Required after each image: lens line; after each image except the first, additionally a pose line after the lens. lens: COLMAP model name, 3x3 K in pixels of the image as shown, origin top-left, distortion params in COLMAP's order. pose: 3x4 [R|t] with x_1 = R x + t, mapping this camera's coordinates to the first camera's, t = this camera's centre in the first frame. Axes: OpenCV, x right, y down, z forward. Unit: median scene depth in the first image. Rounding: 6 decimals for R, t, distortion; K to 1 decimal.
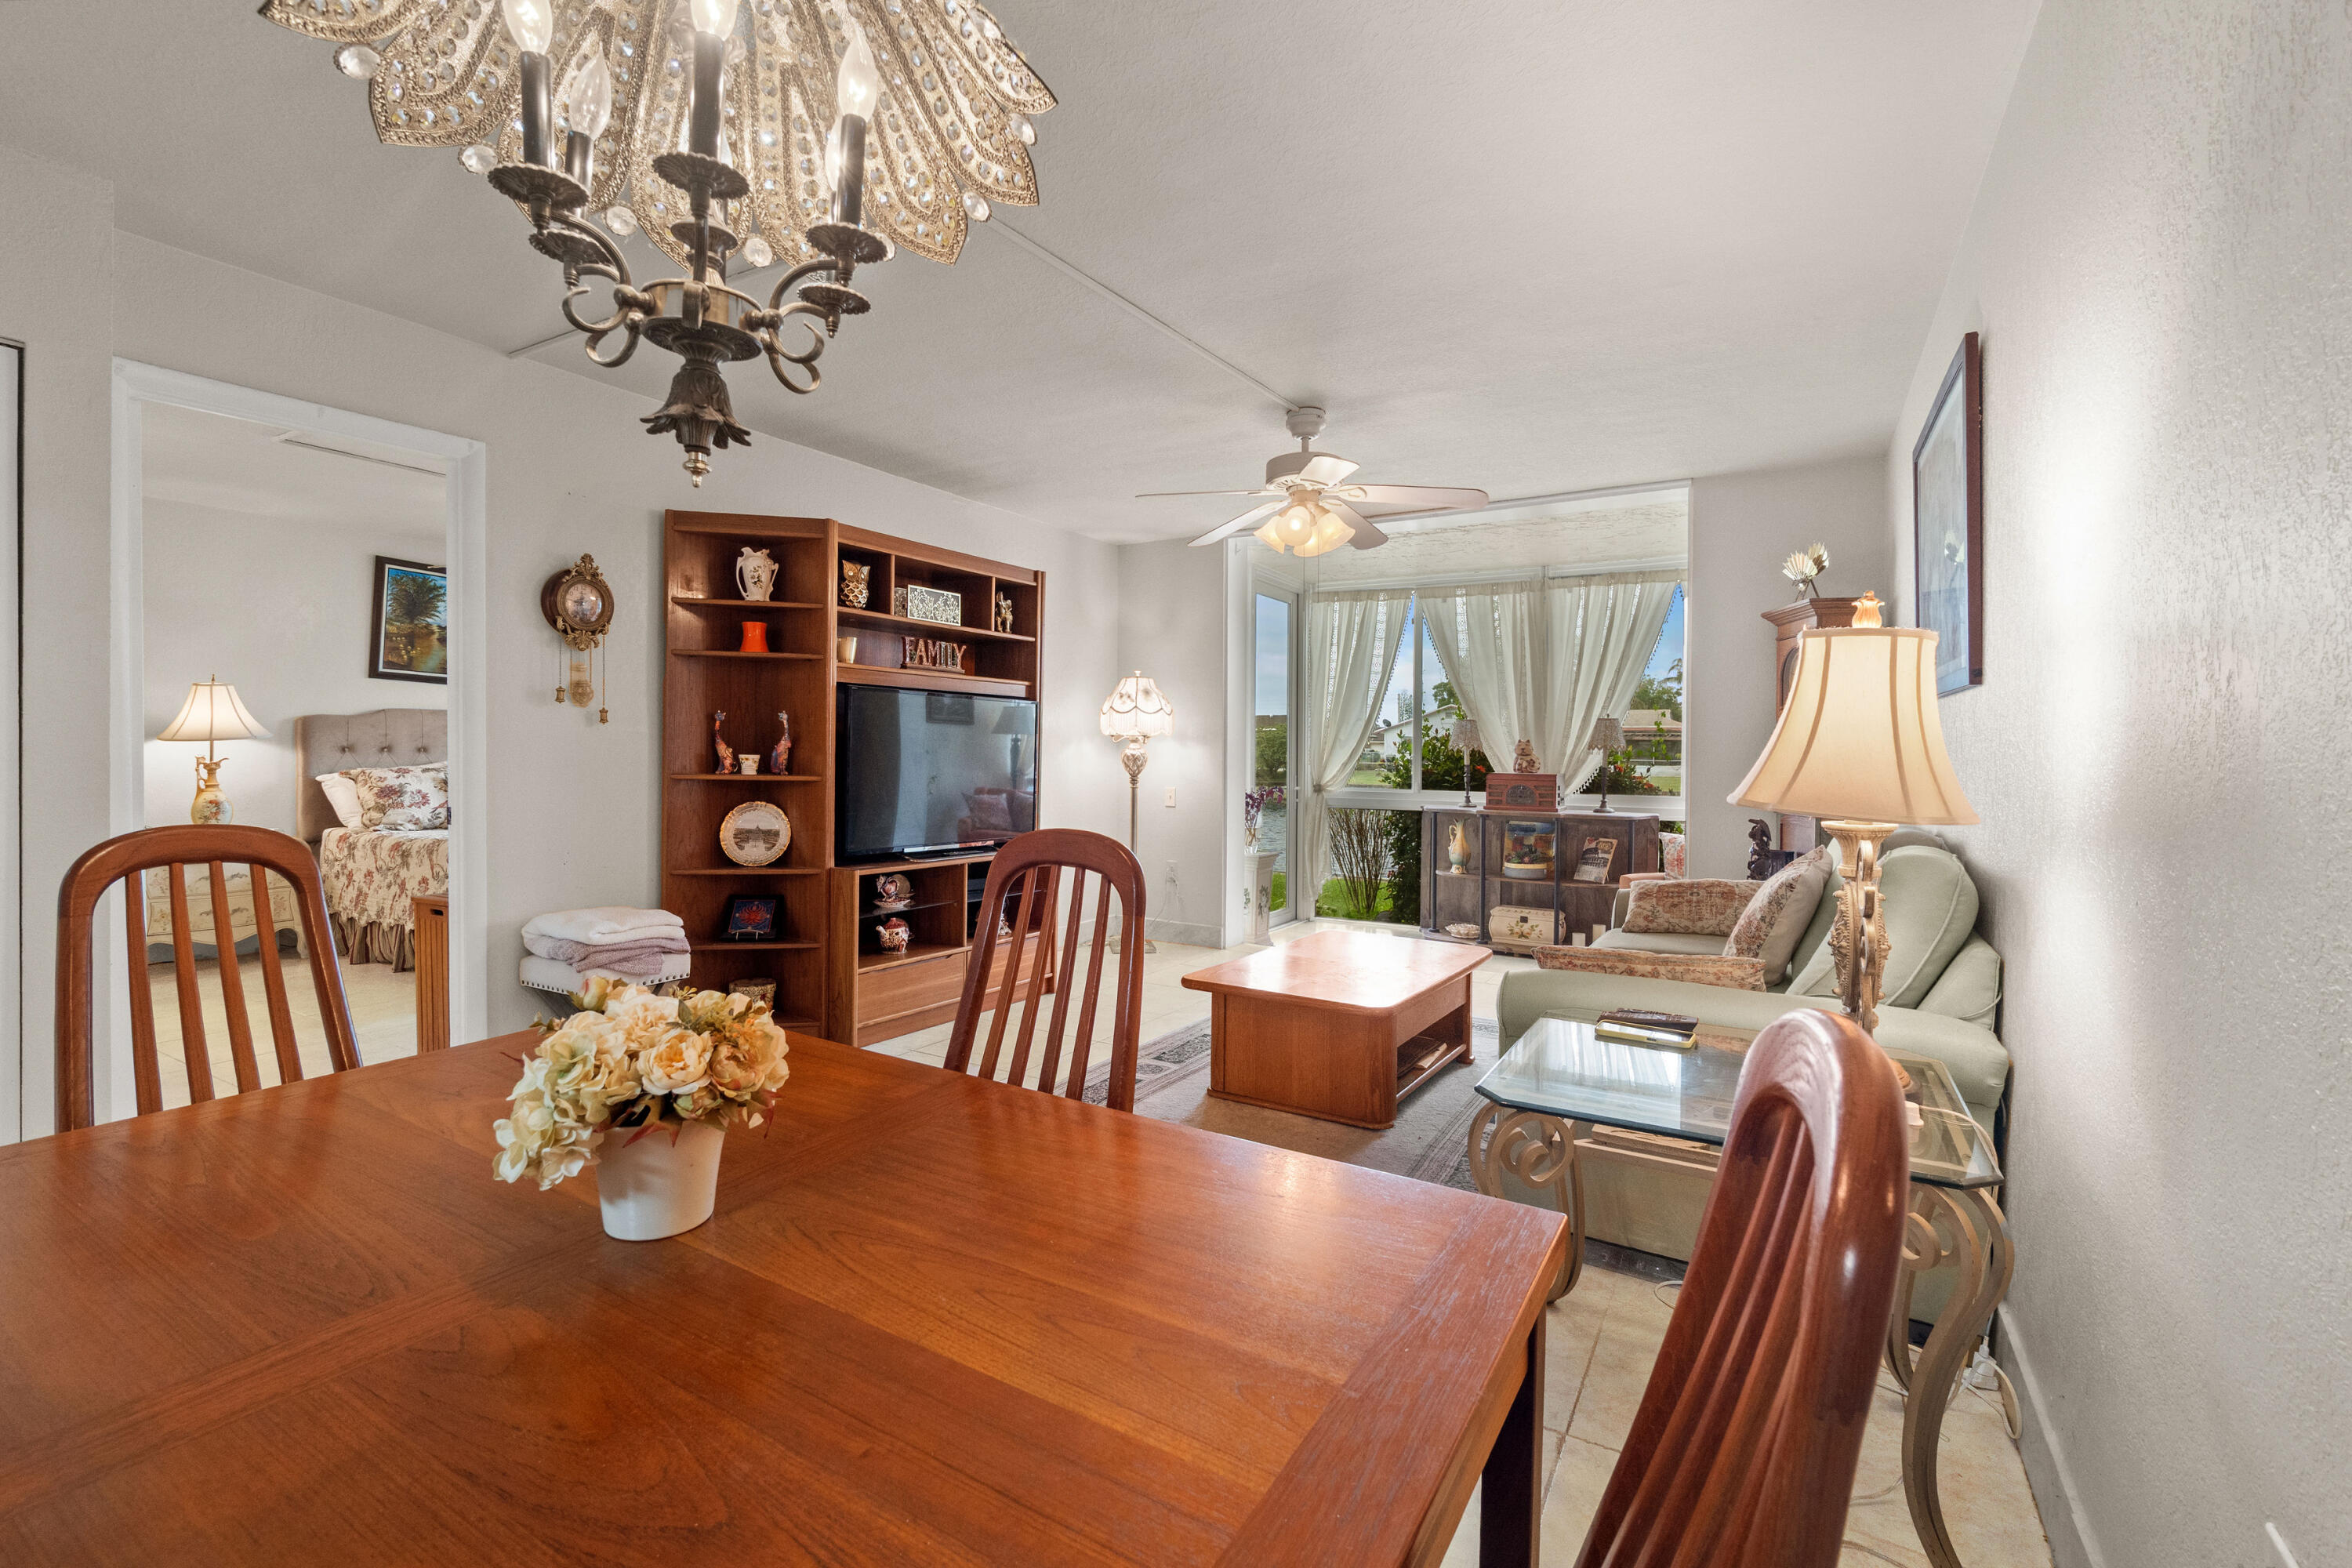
lens RADIAL K [[1023.8, 0, 1155.5], [0, 1023.8, 757.0], [0, 0, 1]] dist [-0.004985, -0.000544]
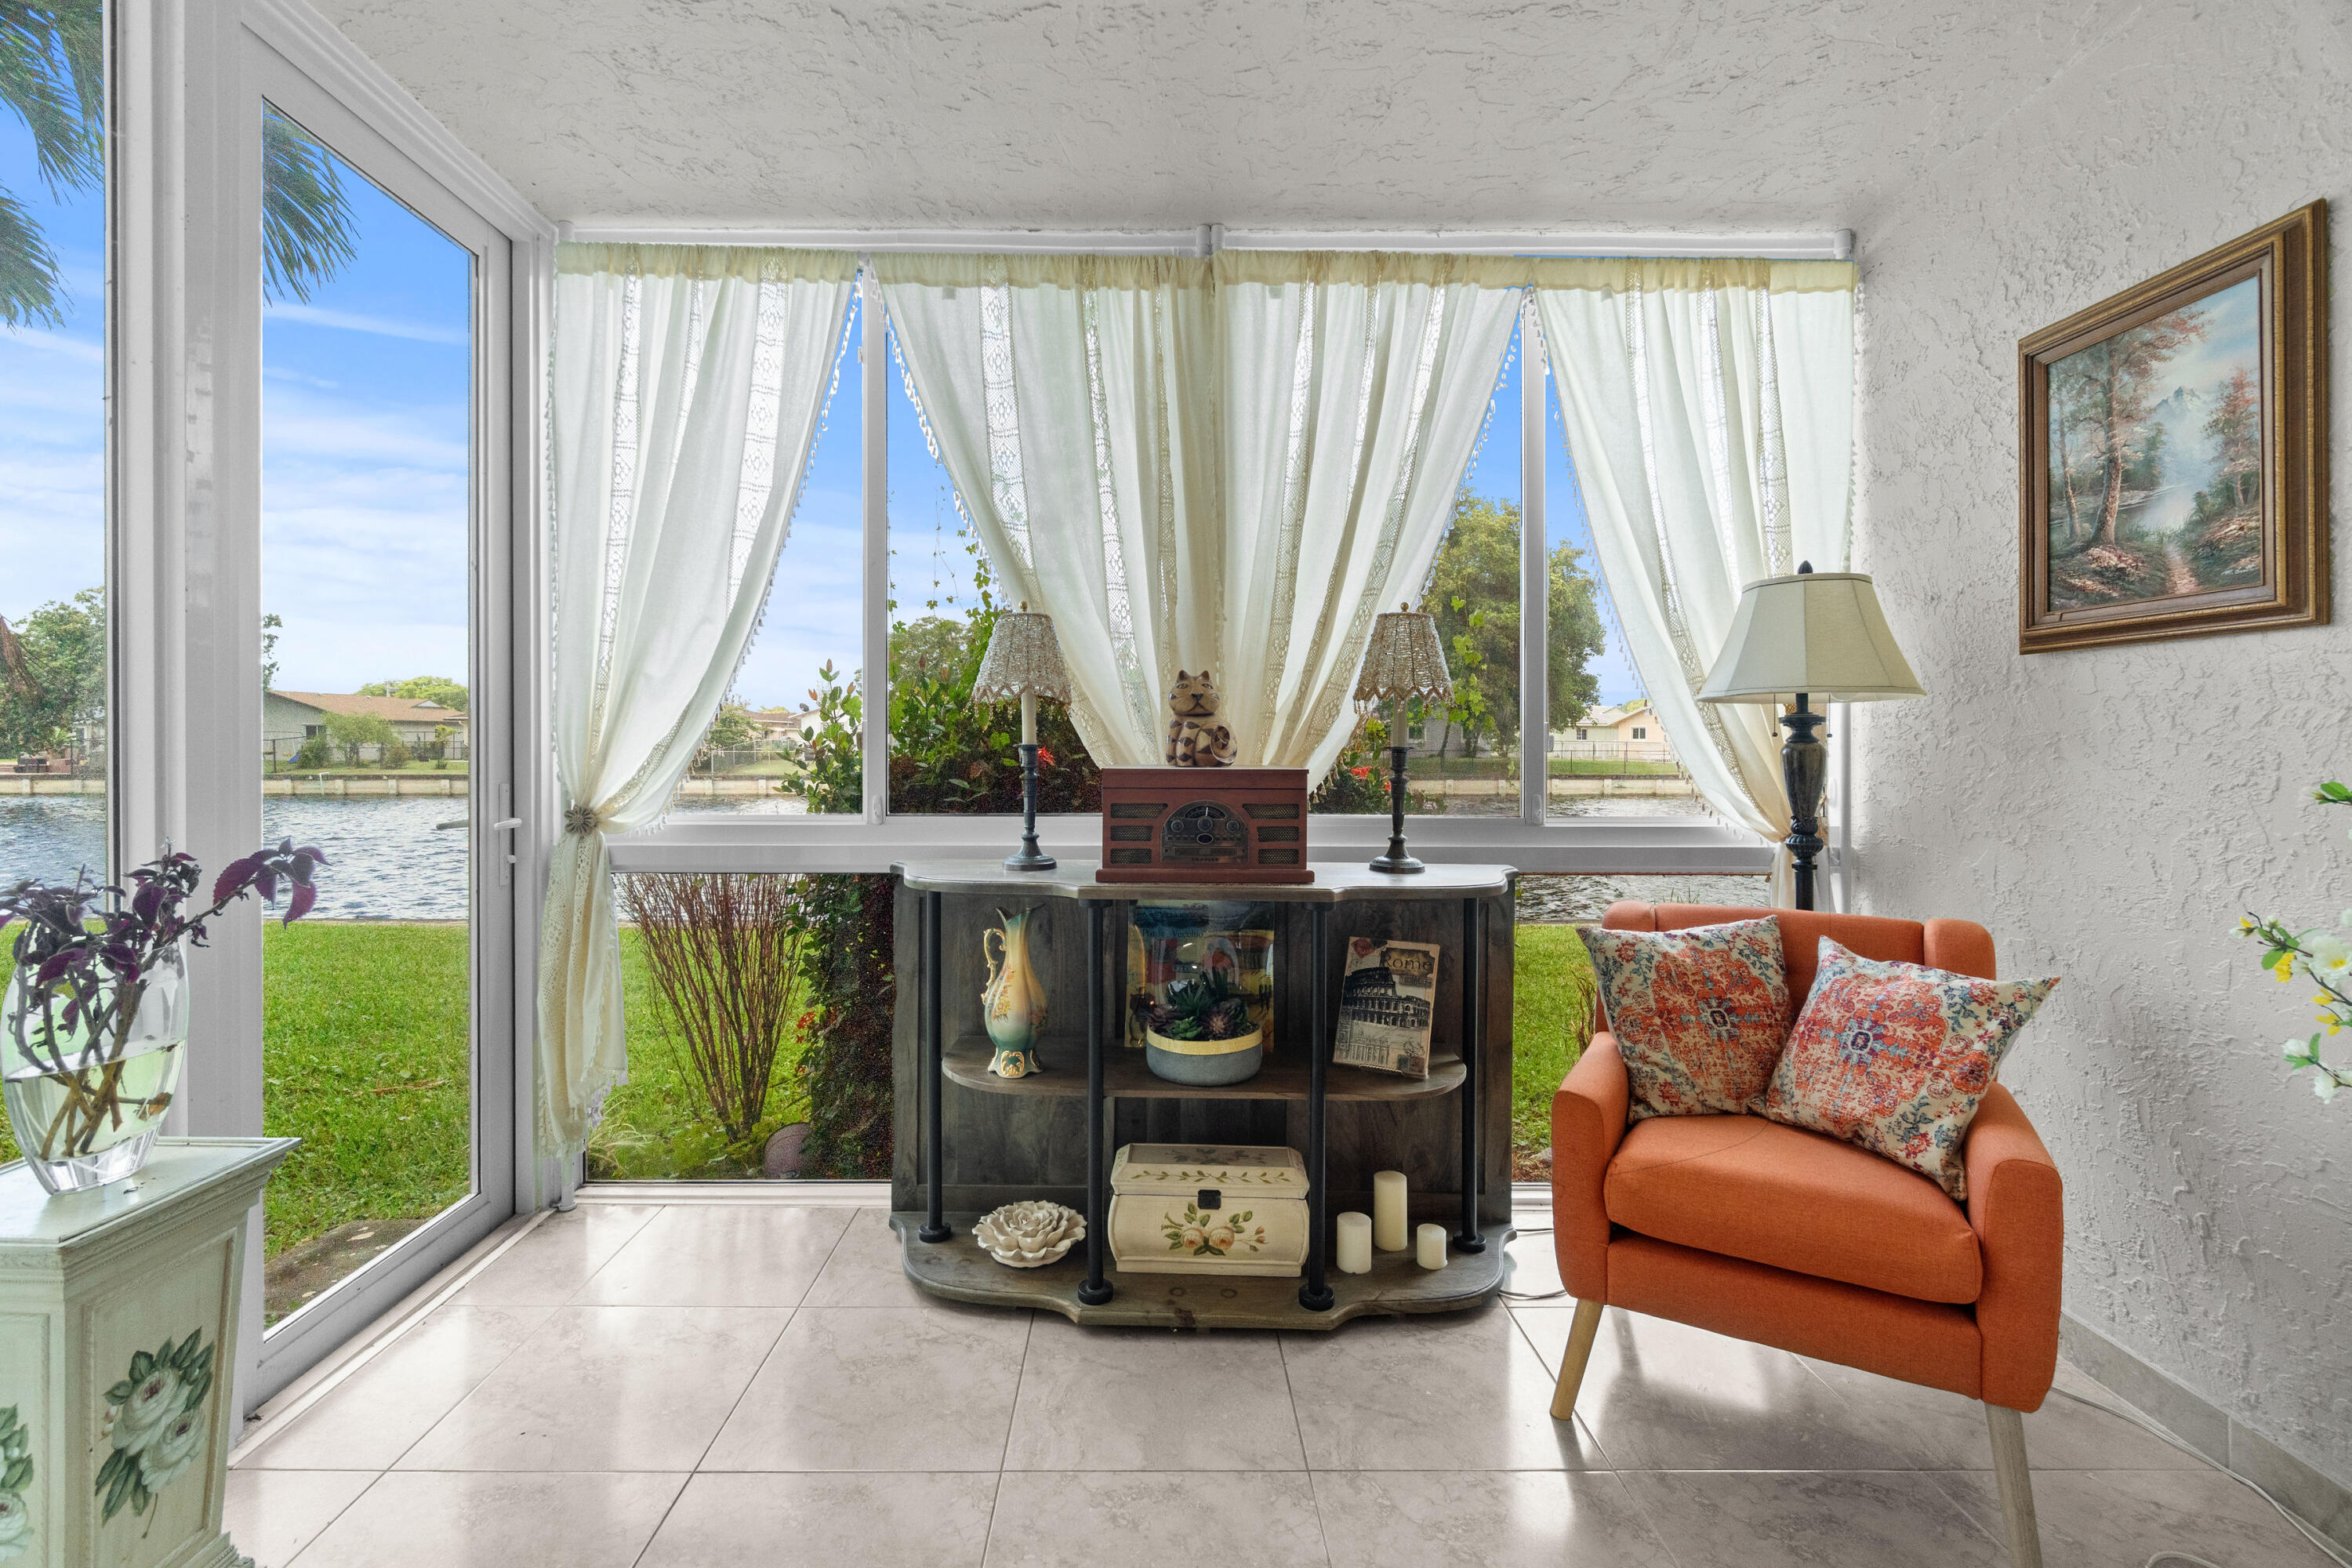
lens RADIAL K [[1023.8, 0, 1155.5], [0, 1023.8, 757.0], [0, 0, 1]] dist [-0.004985, -0.000544]
pose [[0.850823, -0.010865, 0.525339, 0.166088], [0.005967, 0.999922, 0.011018, 0.008407], [-0.525418, -0.006240, 0.850821, 0.712017]]
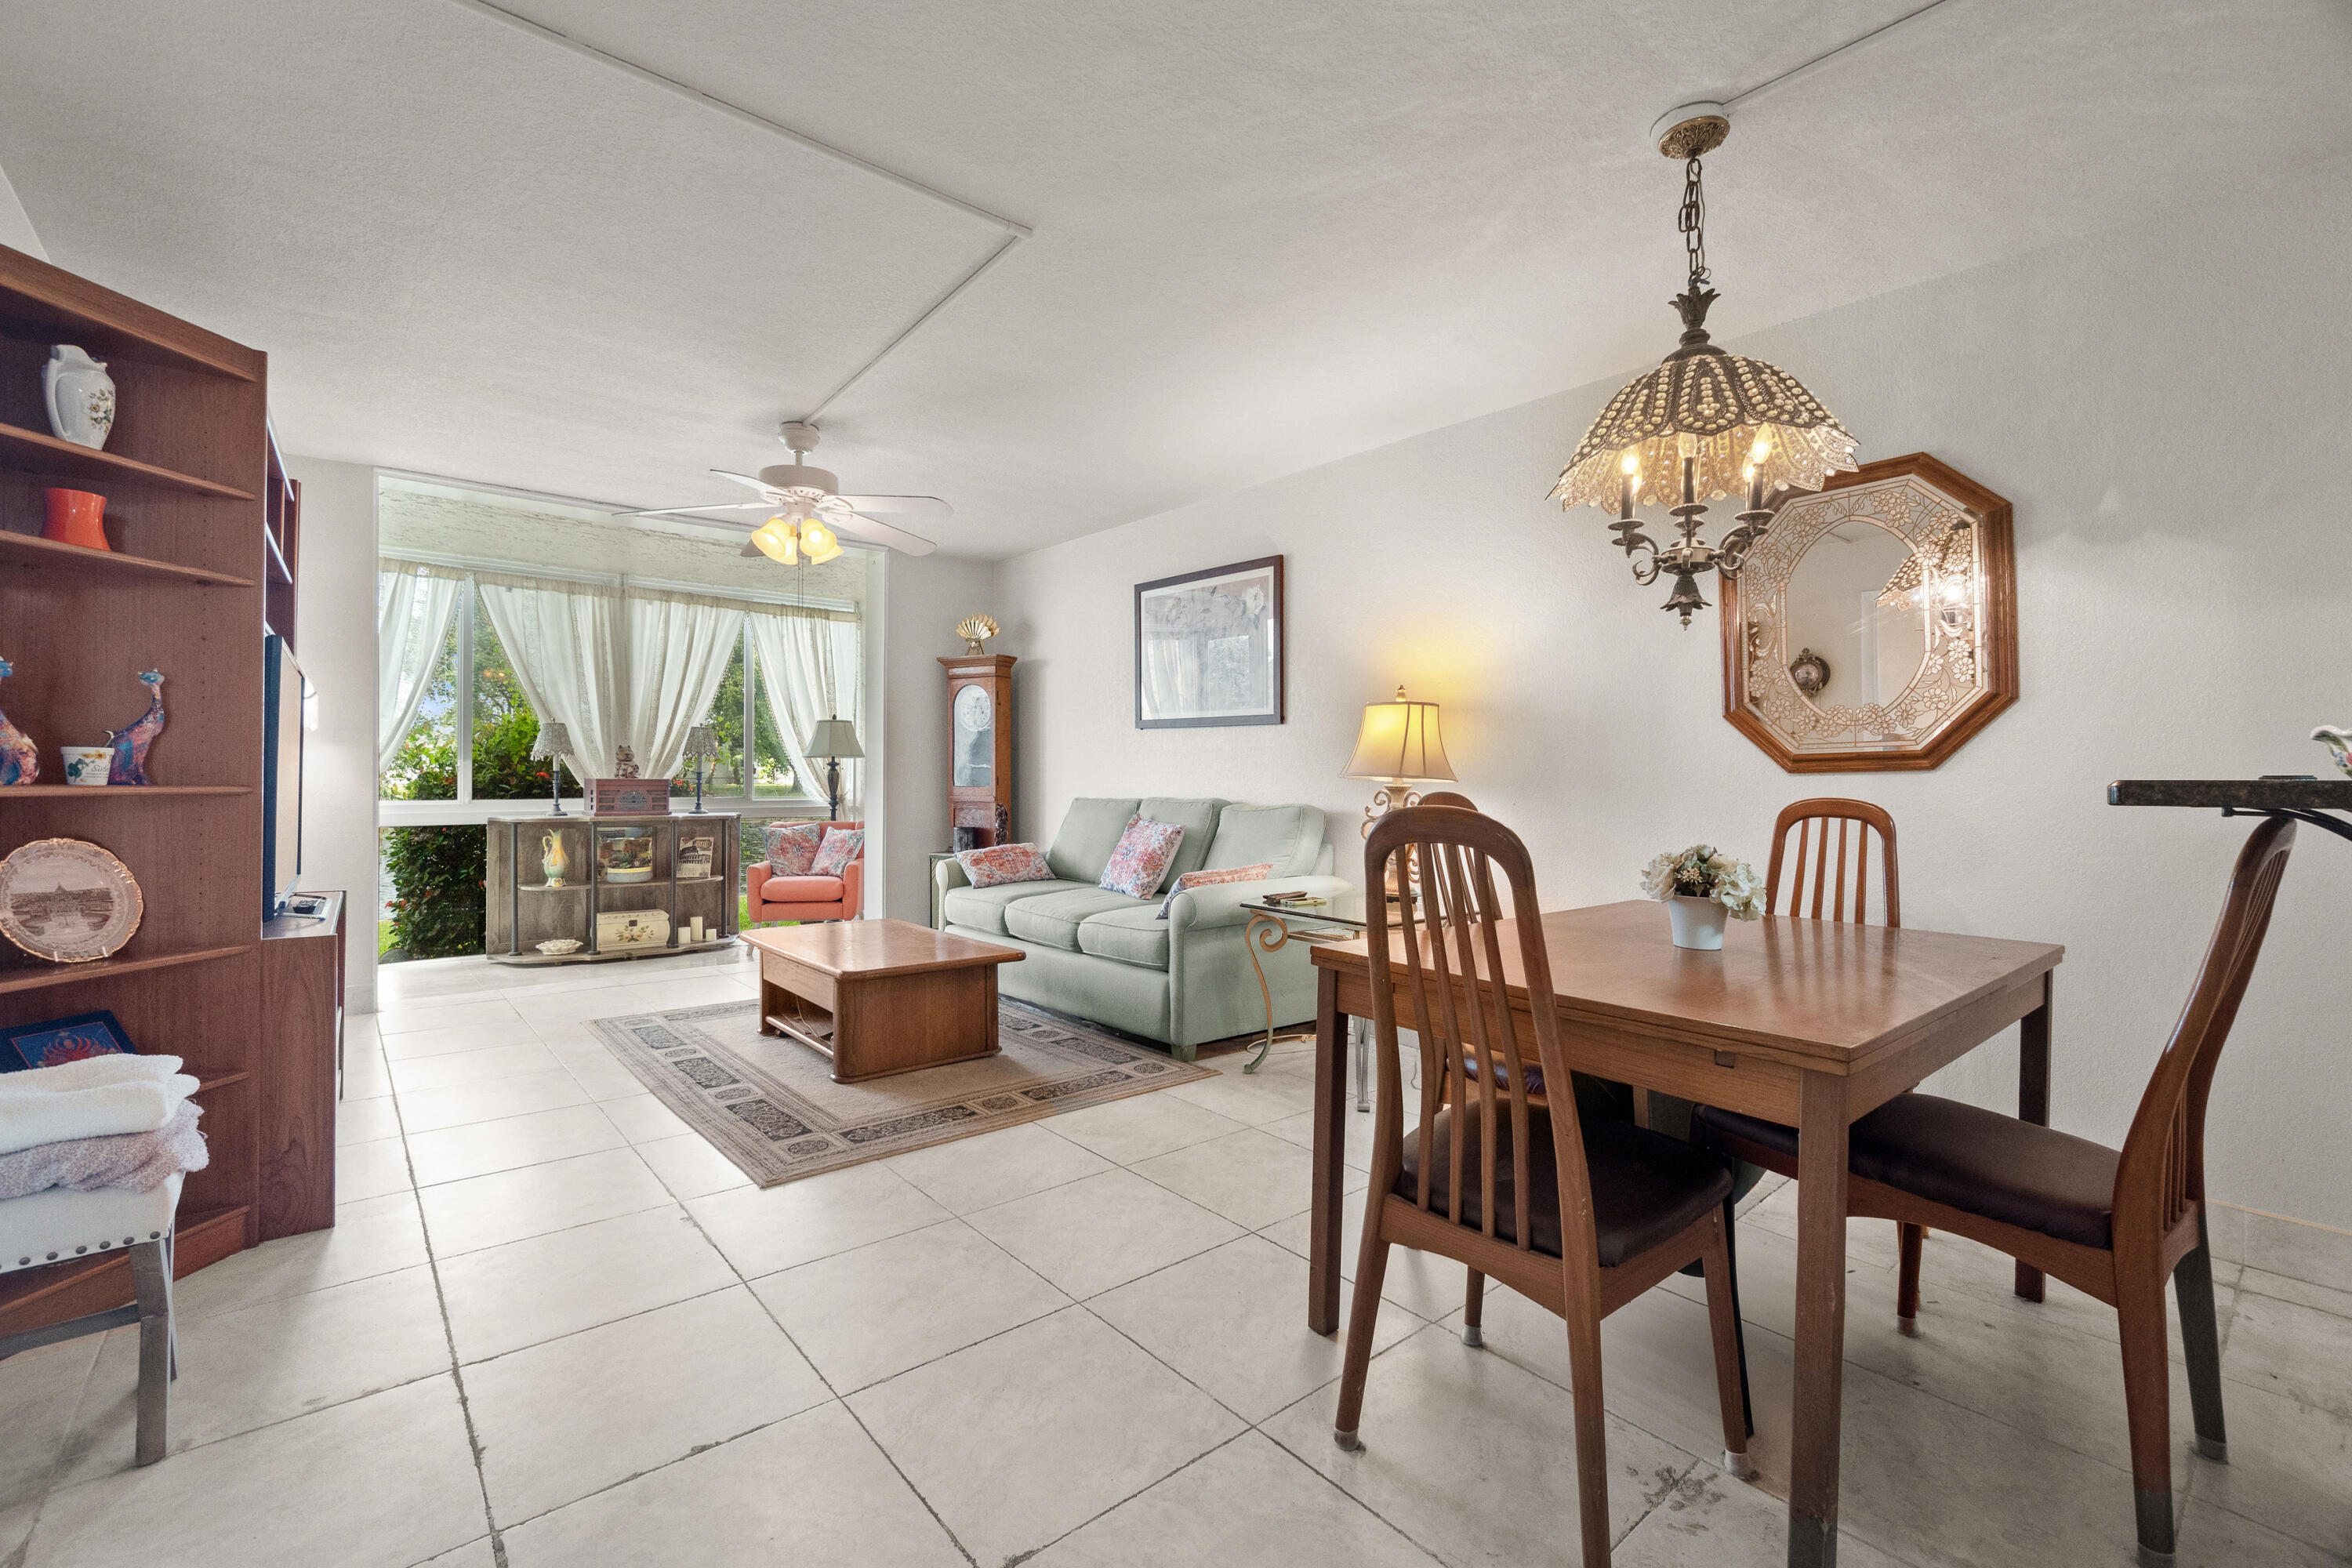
lens RADIAL K [[1010.4, 0, 1154.5], [0, 1010.4, 776.0], [0, 0, 1]] dist [-0.001040, 0.000016]
pose [[0.322390, -0.007437, 0.946578, -0.411961], [-0.001462, 0.999964, 0.008354, 0.004348], [-0.946606, -0.004077, 0.322367, 0.188238]]
